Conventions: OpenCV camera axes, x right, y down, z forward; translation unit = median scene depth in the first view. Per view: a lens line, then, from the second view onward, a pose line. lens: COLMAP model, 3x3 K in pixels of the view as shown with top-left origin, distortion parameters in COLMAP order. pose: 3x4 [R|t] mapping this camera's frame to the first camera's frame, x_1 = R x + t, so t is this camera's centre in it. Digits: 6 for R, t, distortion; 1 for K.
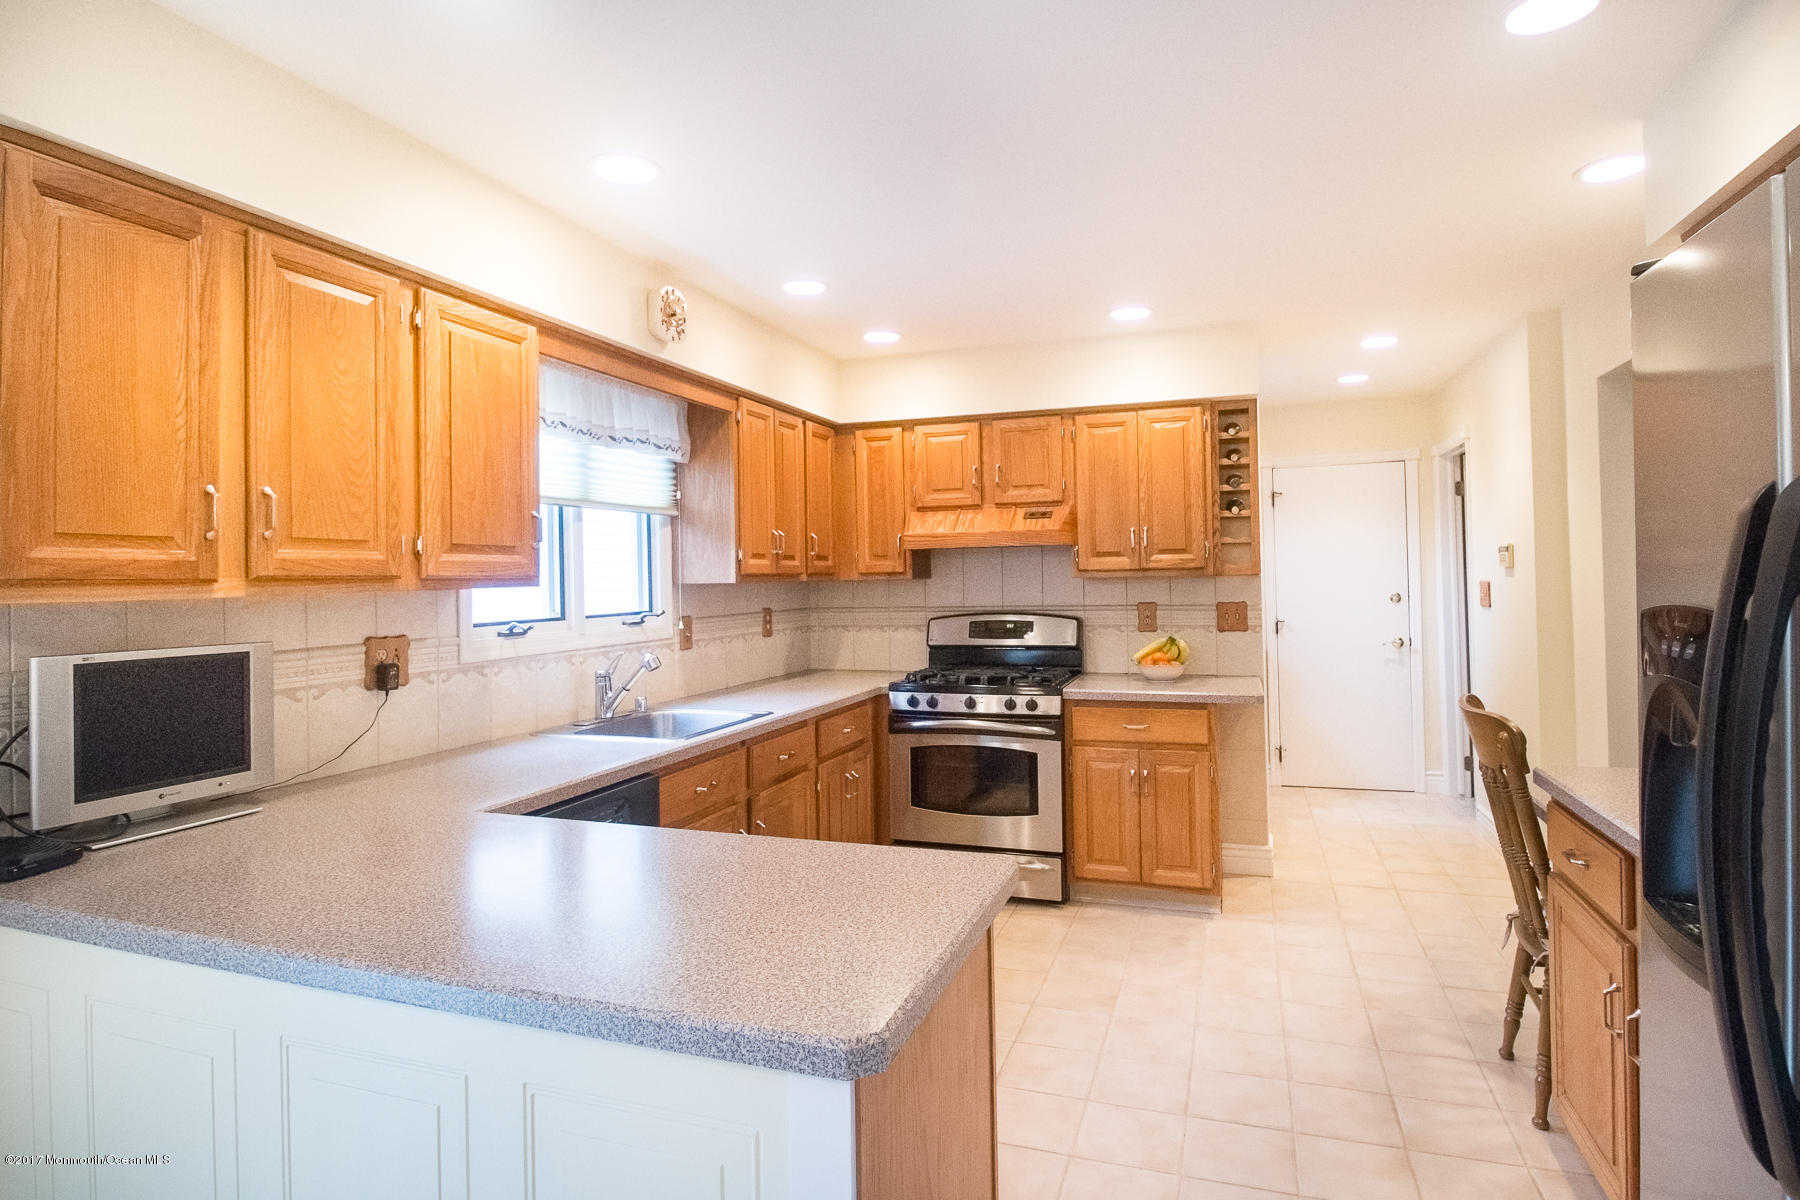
lens RADIAL K [[980.9, 0, 913.8], [0, 980.9, 561.5], [0, 0, 1]] dist [-0.001001, -0.001698]
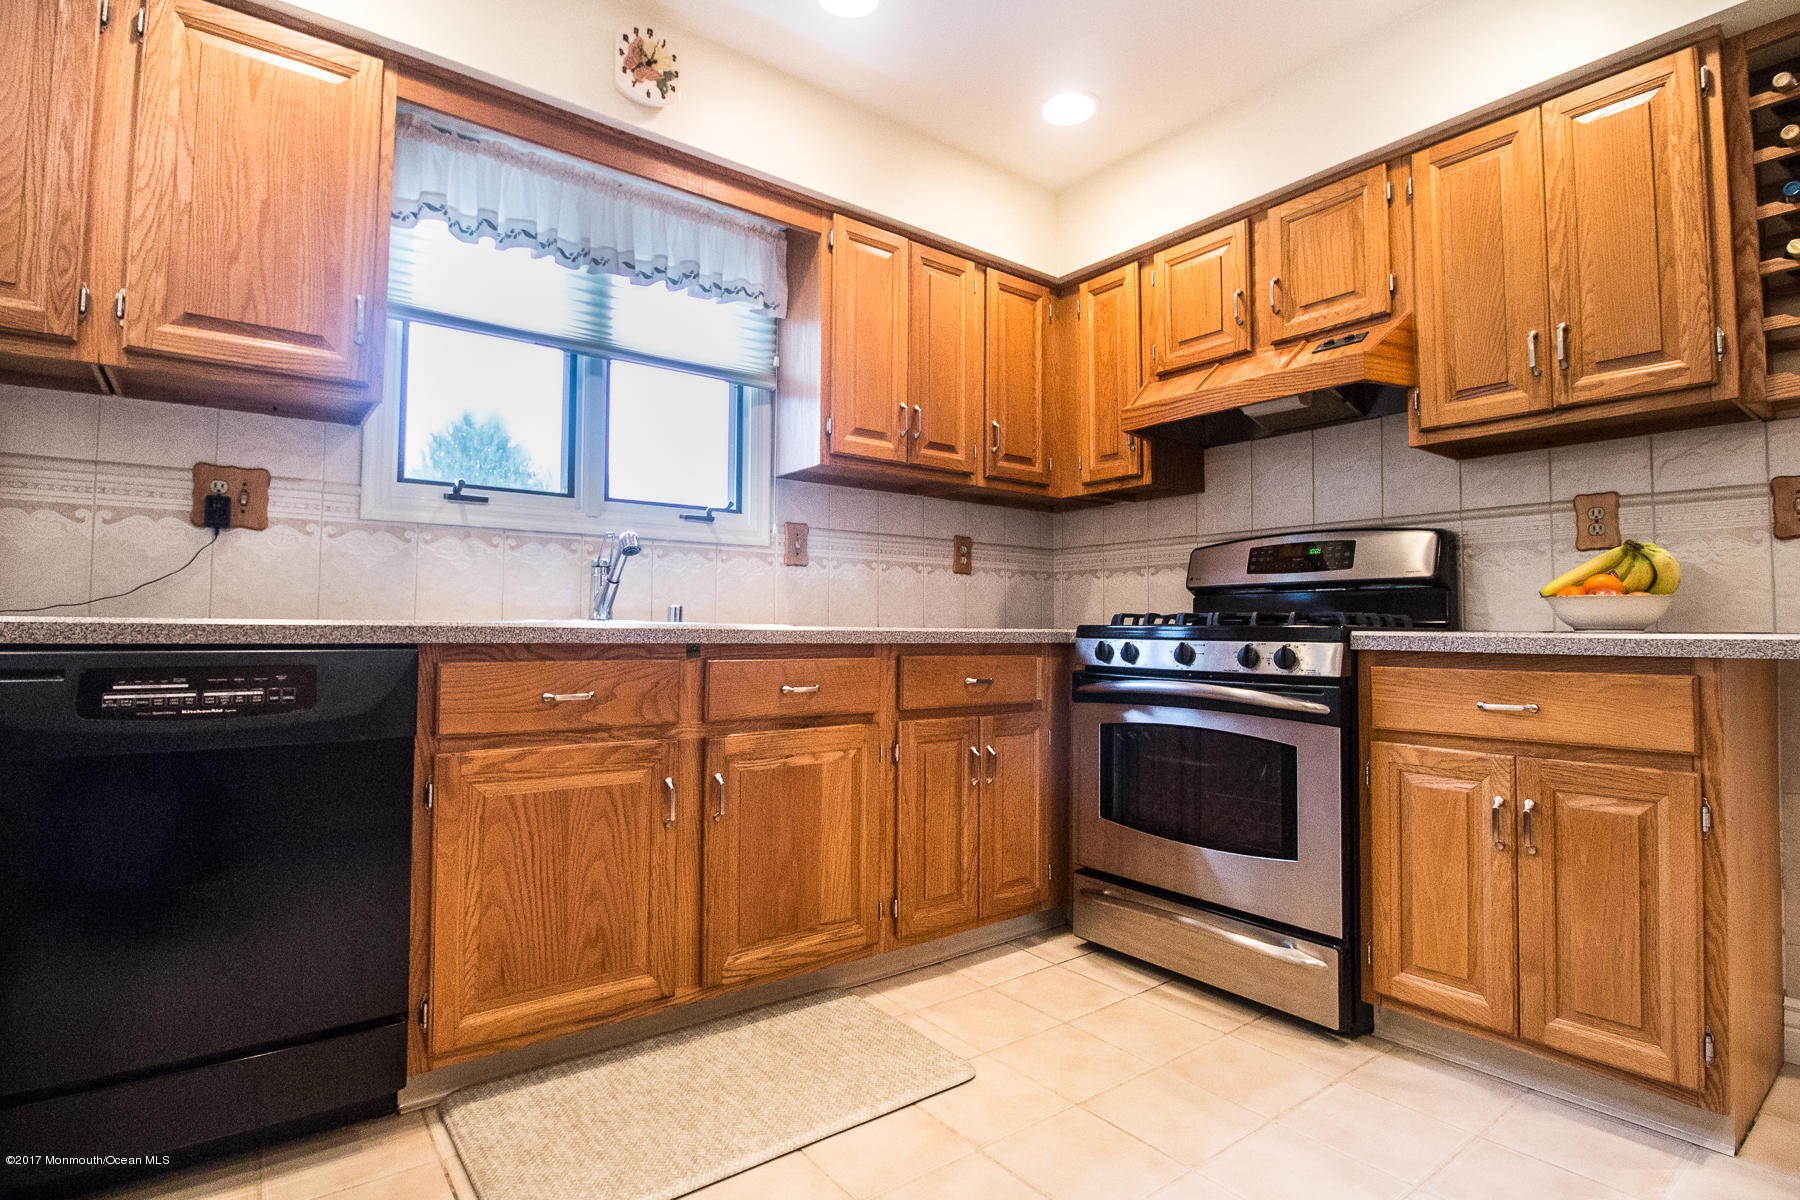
lens RADIAL K [[881.3, 0, 885.3], [0, 881.3, 596.0], [0, 0, 1]] dist [-0.011891, -0.006921]
pose [[0.820990, -0.001208, -0.570942, 0.216234], [-0.015678, 0.999573, -0.024659, 0.126551], [0.570728, 0.029196, 0.820620, 0.463209]]
